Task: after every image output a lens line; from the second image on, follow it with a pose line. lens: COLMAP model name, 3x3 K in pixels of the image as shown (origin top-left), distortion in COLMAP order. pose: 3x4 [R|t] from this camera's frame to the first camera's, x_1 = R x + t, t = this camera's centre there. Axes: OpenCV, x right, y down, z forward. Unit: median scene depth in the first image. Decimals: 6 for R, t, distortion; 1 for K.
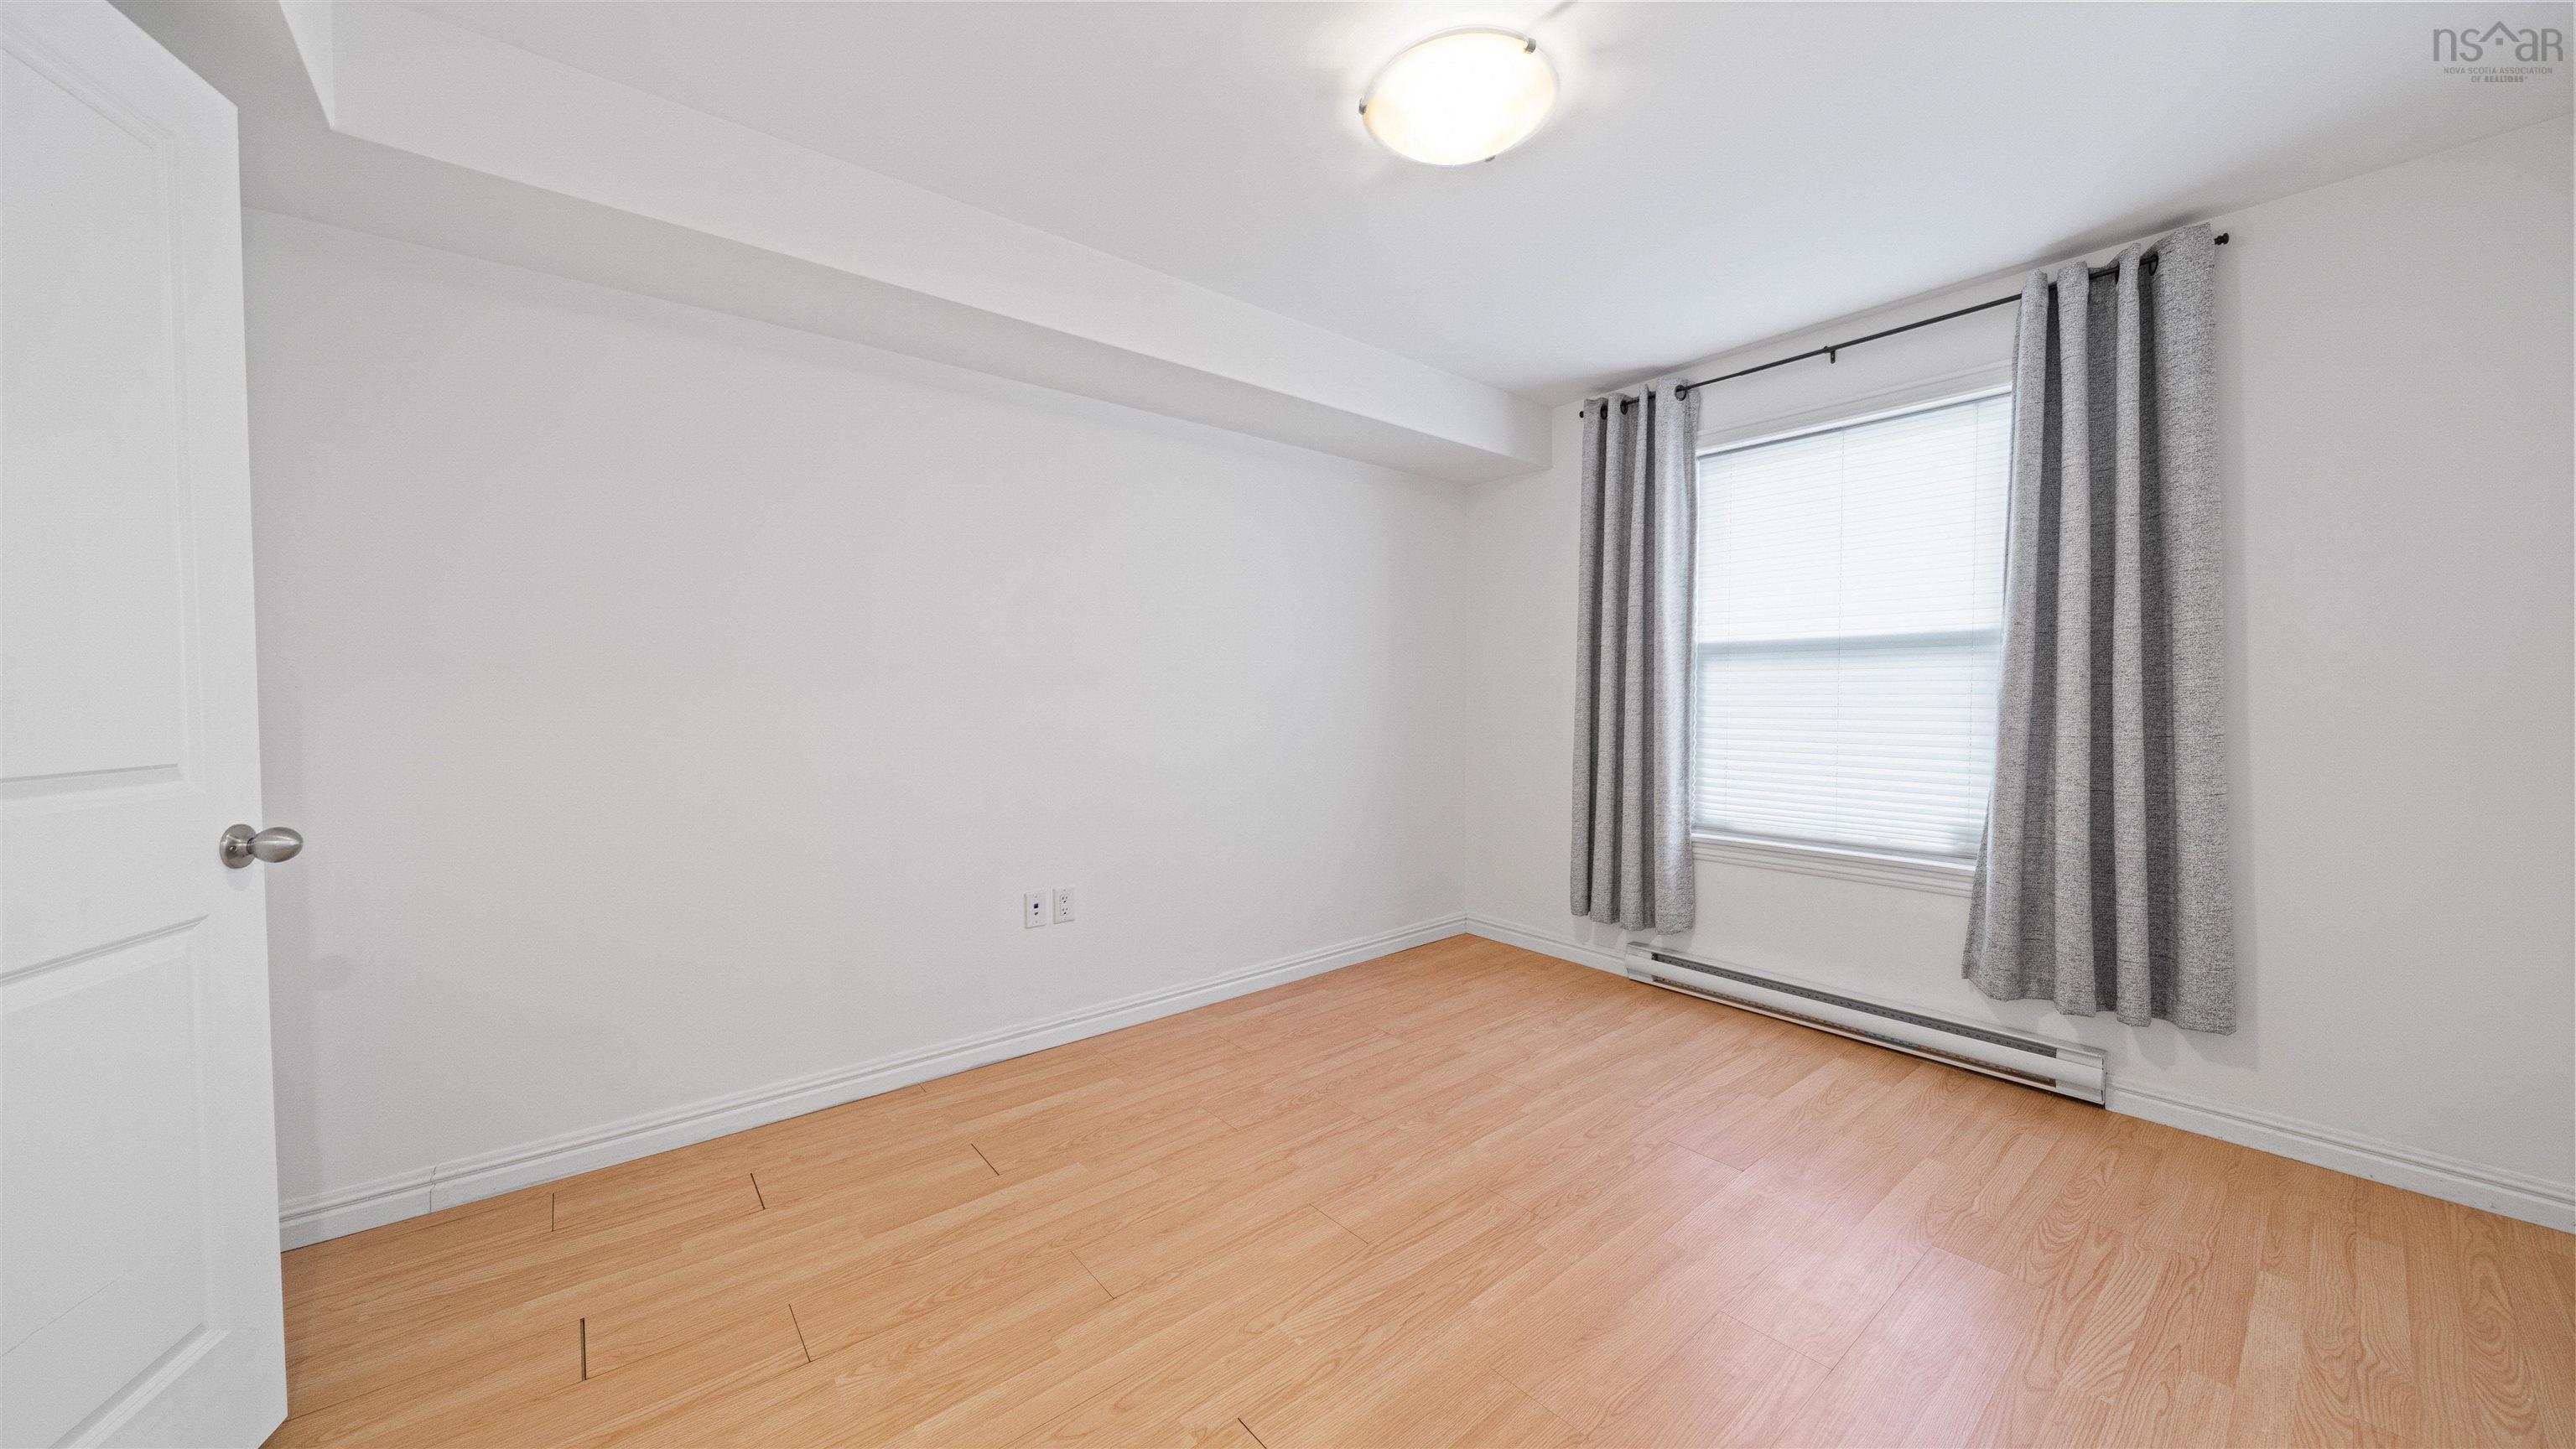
lens RADIAL K [[887.4, 0, 1280.6], [0, 887.4, 717.5], [0, 0, 1]] dist [0.000469, 0.000041]
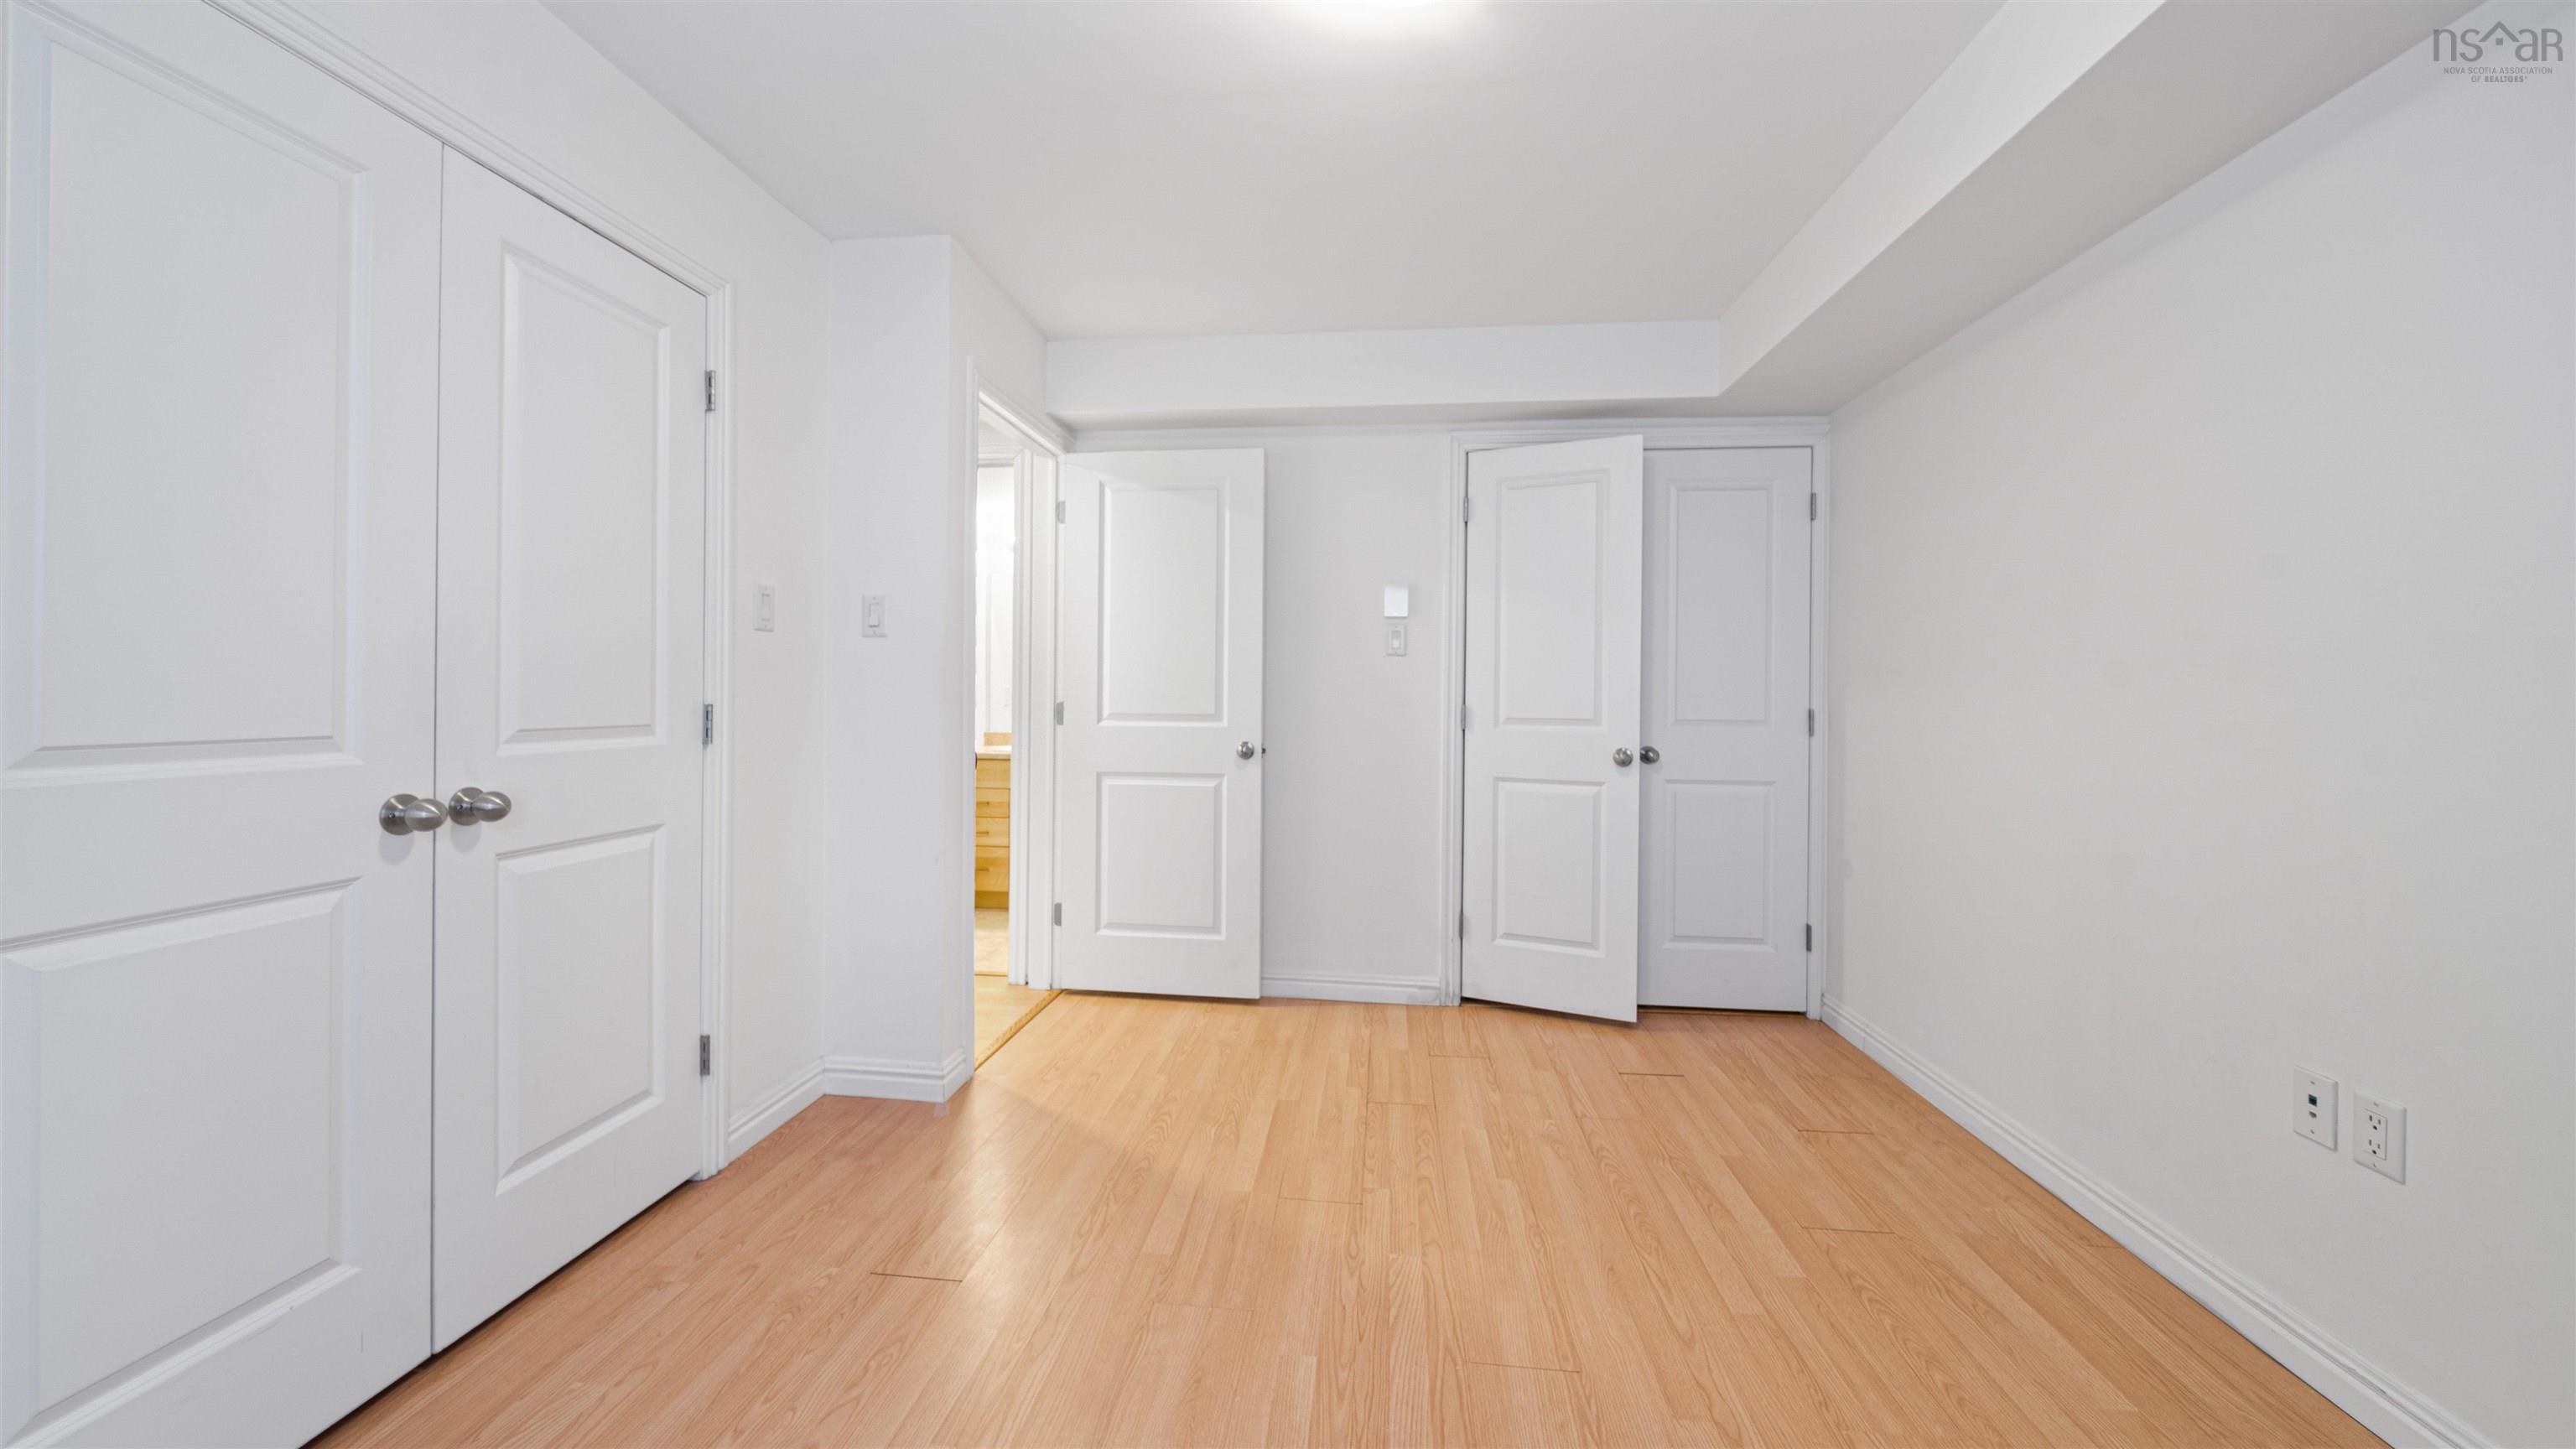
lens RADIAL K [[887.4, 0, 1280.6], [0, 887.4, 717.5], [0, 0, 1]] dist [0.000469, 0.000041]
pose [[-0.707277, 0.012872, -0.706819, 0.770666], [-0.022018, 0.998948, 0.040225, -0.025531], [0.706593, 0.044013, -0.706250, 1.401337]]
